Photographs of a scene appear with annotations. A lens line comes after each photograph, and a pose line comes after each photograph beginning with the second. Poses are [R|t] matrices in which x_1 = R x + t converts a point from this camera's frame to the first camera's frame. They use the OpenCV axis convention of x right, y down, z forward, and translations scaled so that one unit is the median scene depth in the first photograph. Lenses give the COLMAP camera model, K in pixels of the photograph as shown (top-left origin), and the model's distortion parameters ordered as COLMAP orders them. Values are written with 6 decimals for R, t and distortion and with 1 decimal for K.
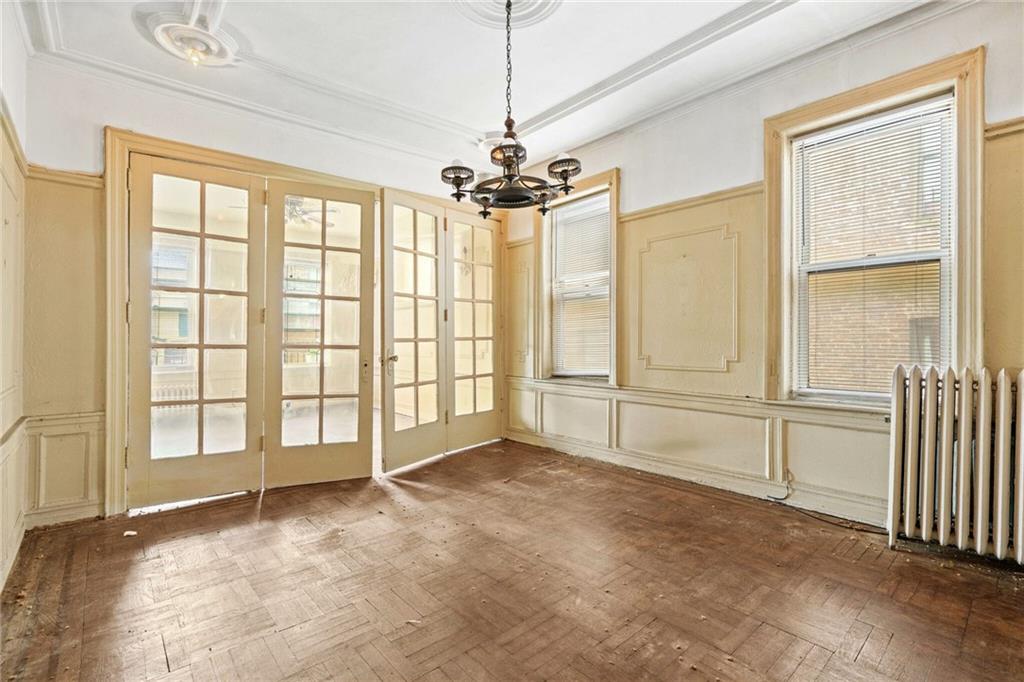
lens RADIAL K [[451.3, 0, 512.0], [0, 451.3, 341.0], [0, 0, 1]] dist [-0.001664, 0.000111]
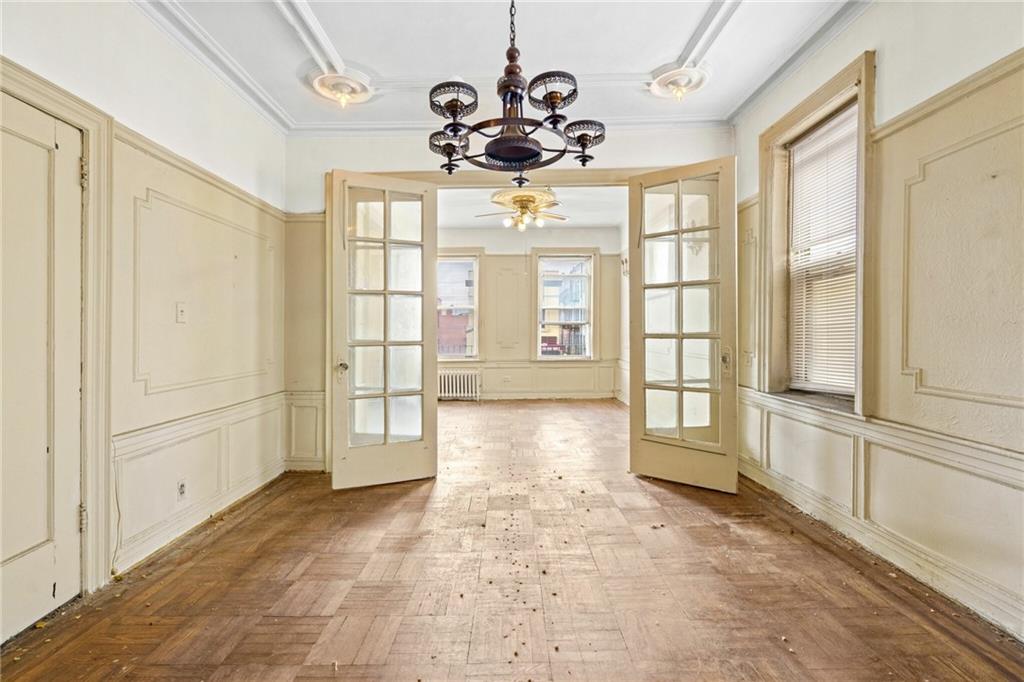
lens RADIAL K [[462.0, 0, 508.1], [0, 462.0, 332.9], [0, 0, 1]] dist [0.001317, 0.000620]
pose [[0.766998, 0.002325, -0.641645, 0.297688], [-0.000467, 0.999995, 0.003066, -0.014781], [0.641649, -0.002052, 0.766995, 0.253702]]
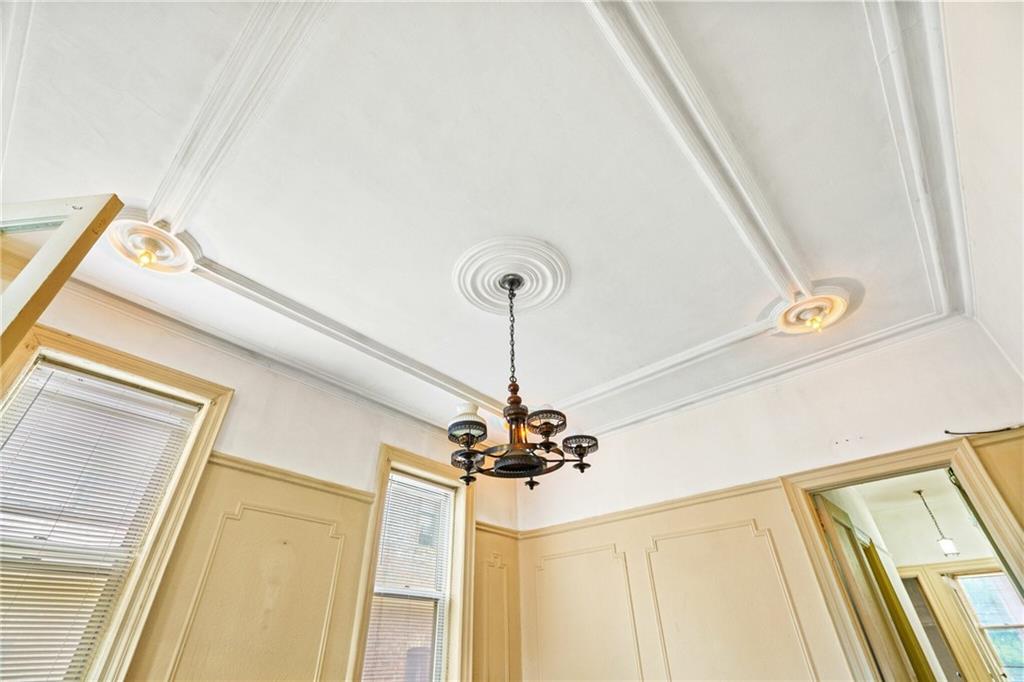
lens RADIAL K [[451.3, 0, 512.0], [0, 451.3, 341.0], [0, 0, 1]] dist [-0.001664, 0.000111]
pose [[-0.130460, 0.571901, 0.809882, -0.551566], [0.009040, 0.817516, -0.575835, -0.013097], [-0.991412, -0.067802, -0.111823, 0.714878]]
